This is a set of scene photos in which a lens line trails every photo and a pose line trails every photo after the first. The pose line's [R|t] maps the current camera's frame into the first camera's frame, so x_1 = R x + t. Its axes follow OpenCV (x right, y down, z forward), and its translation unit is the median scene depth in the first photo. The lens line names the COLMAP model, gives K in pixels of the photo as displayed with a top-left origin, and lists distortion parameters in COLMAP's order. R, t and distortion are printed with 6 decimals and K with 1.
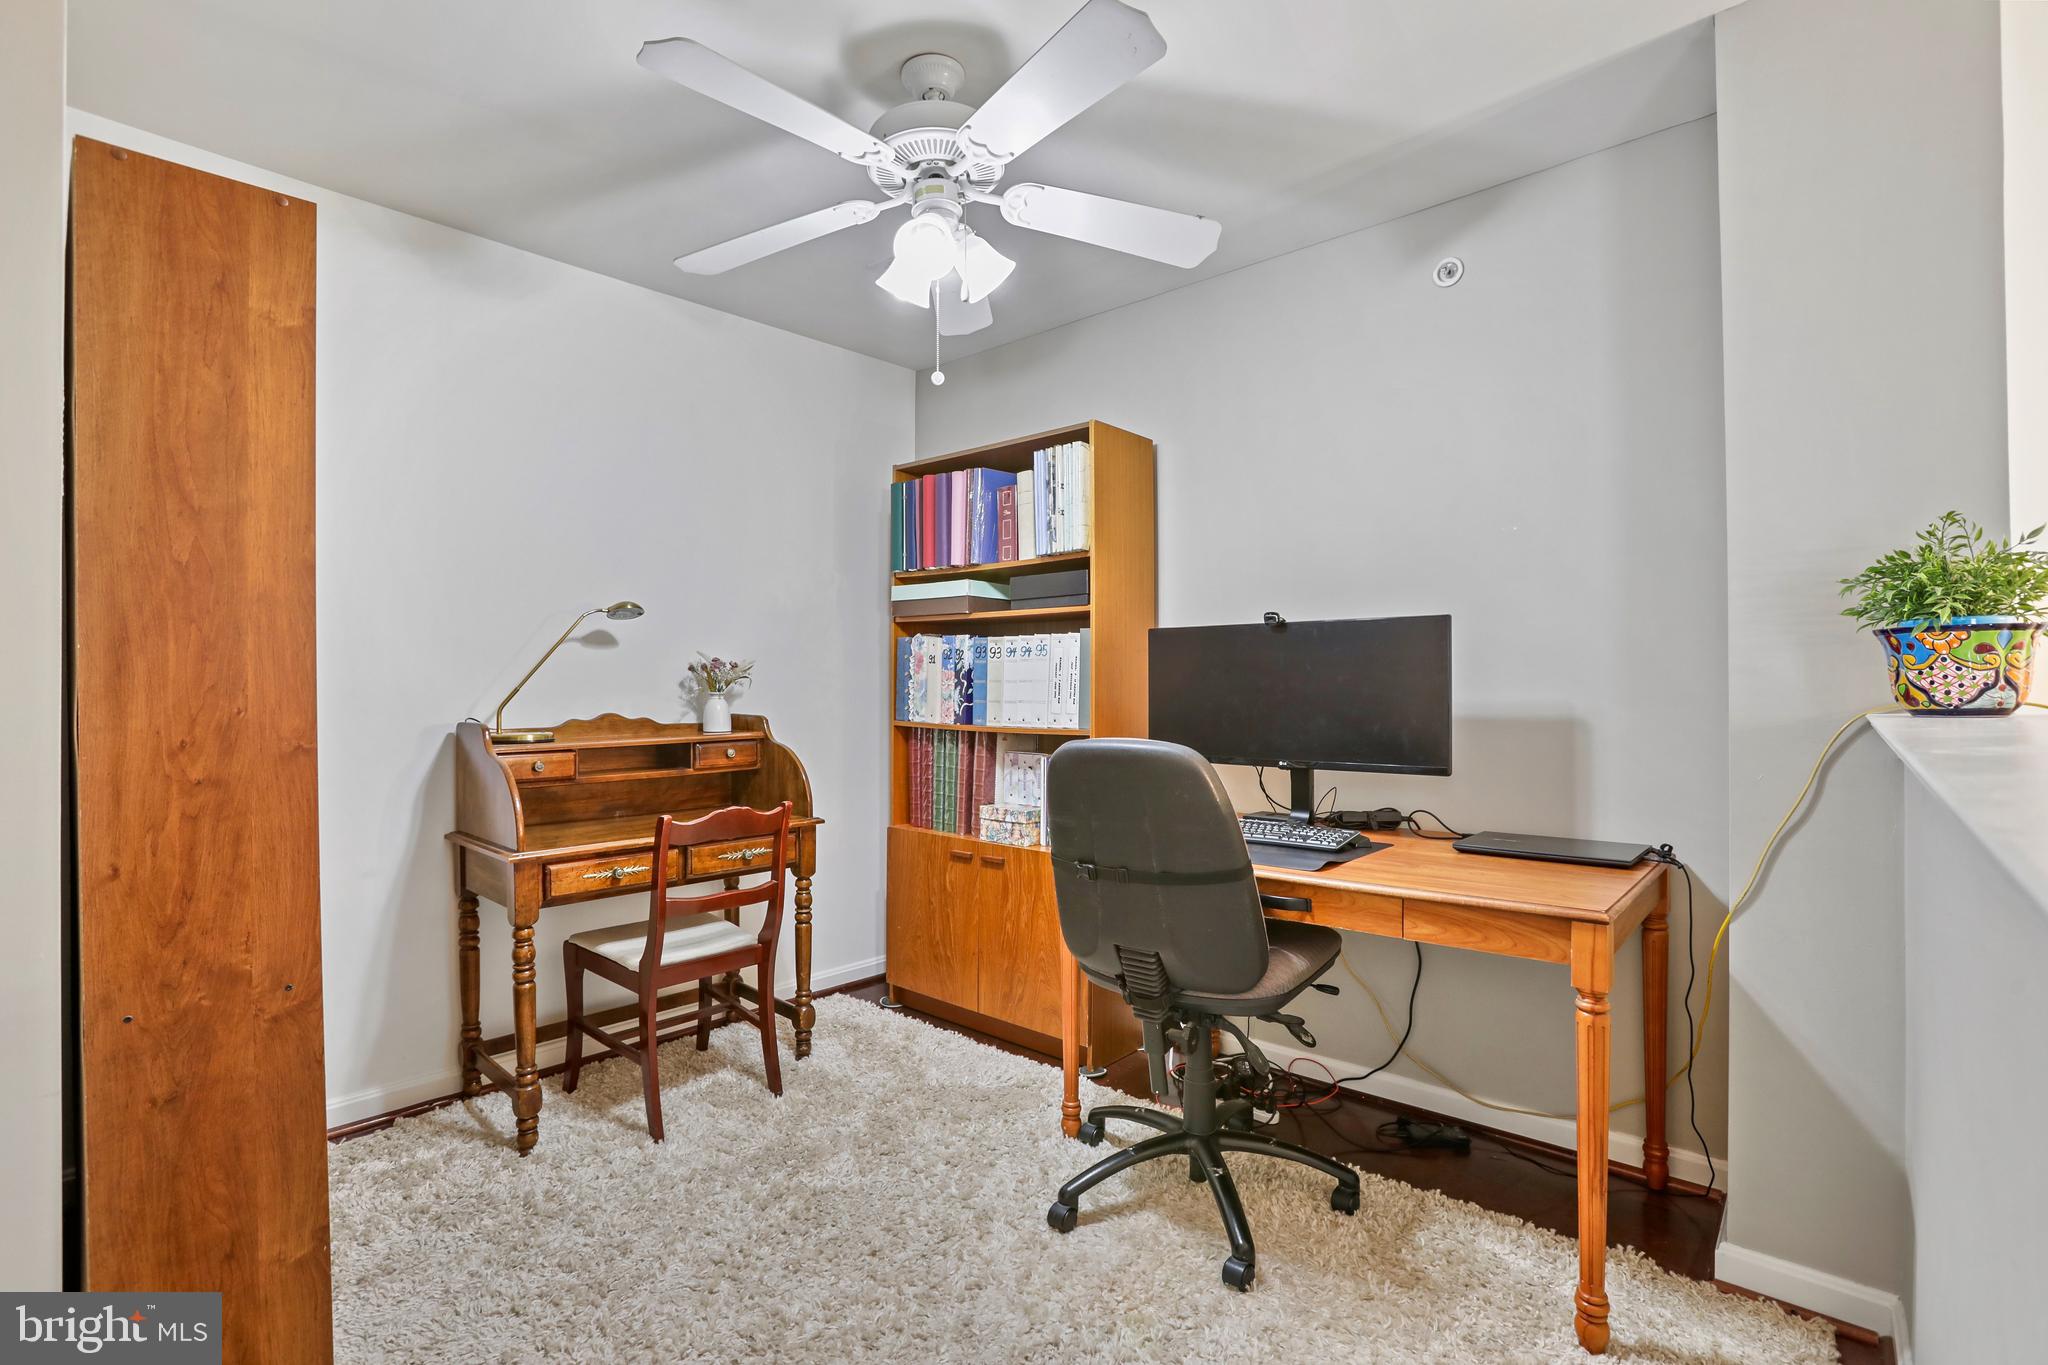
lens RADIAL K [[943.1, 0, 1029.0], [0, 943.1, 678.2], [0, 0, 1]] dist [-0.028942, 0.005201]
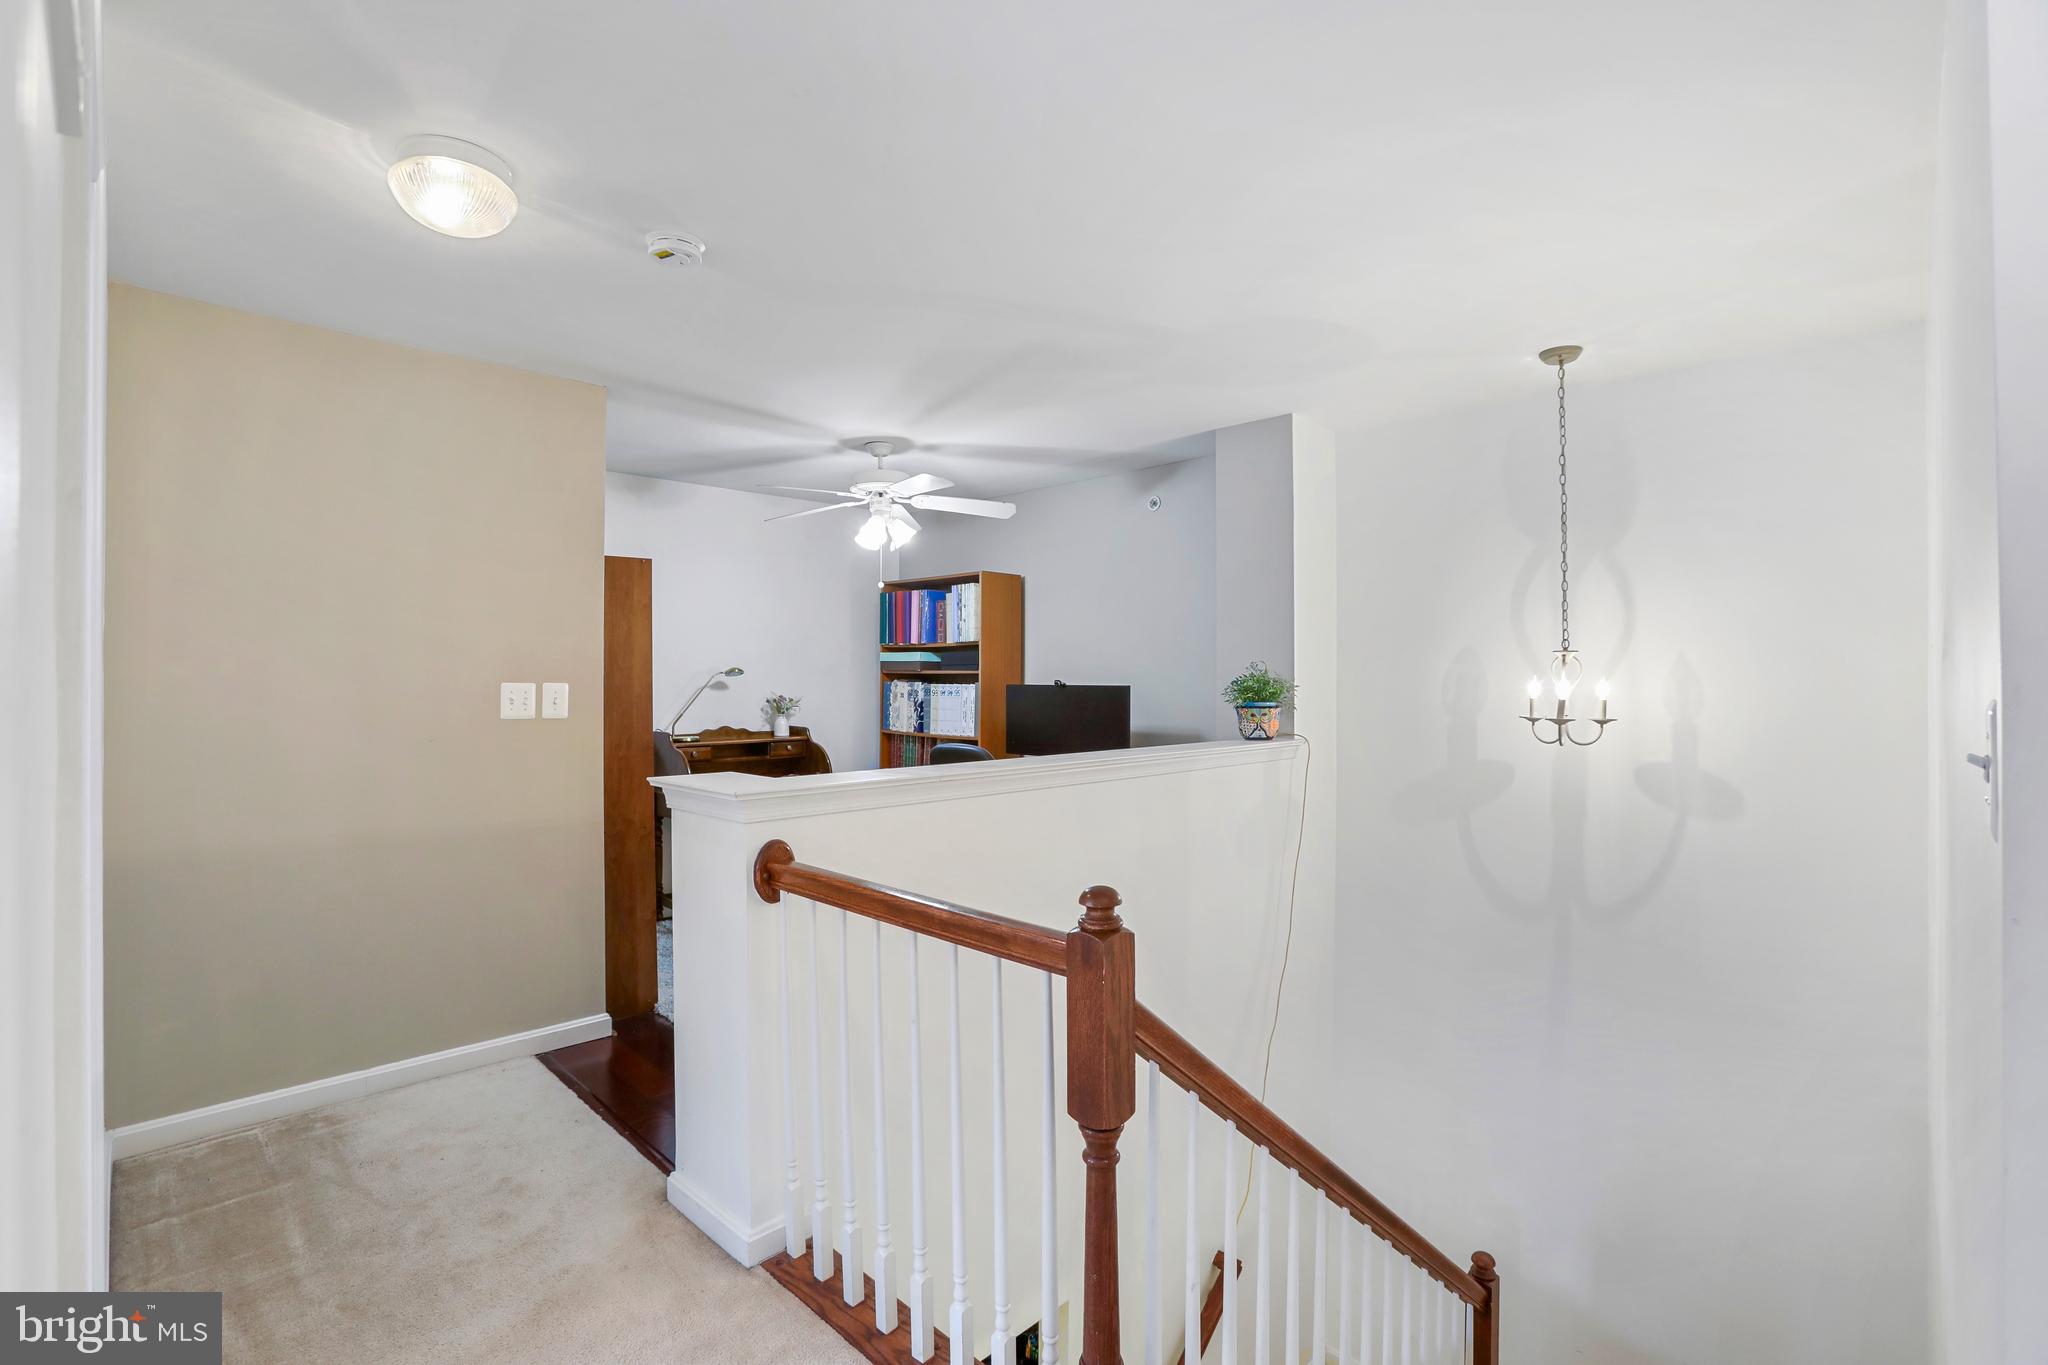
lens RADIAL K [[943.1, 0, 1018.8], [0, 943.1, 682.9], [0, 0, 1]] dist [-0.028942, 0.005201]
pose [[0.998244, 0.005145, -0.059016, 0.229872], [-0.004450, 0.999919, 0.011914, -0.068540], [0.059073, -0.011631, 0.998186, -0.778260]]
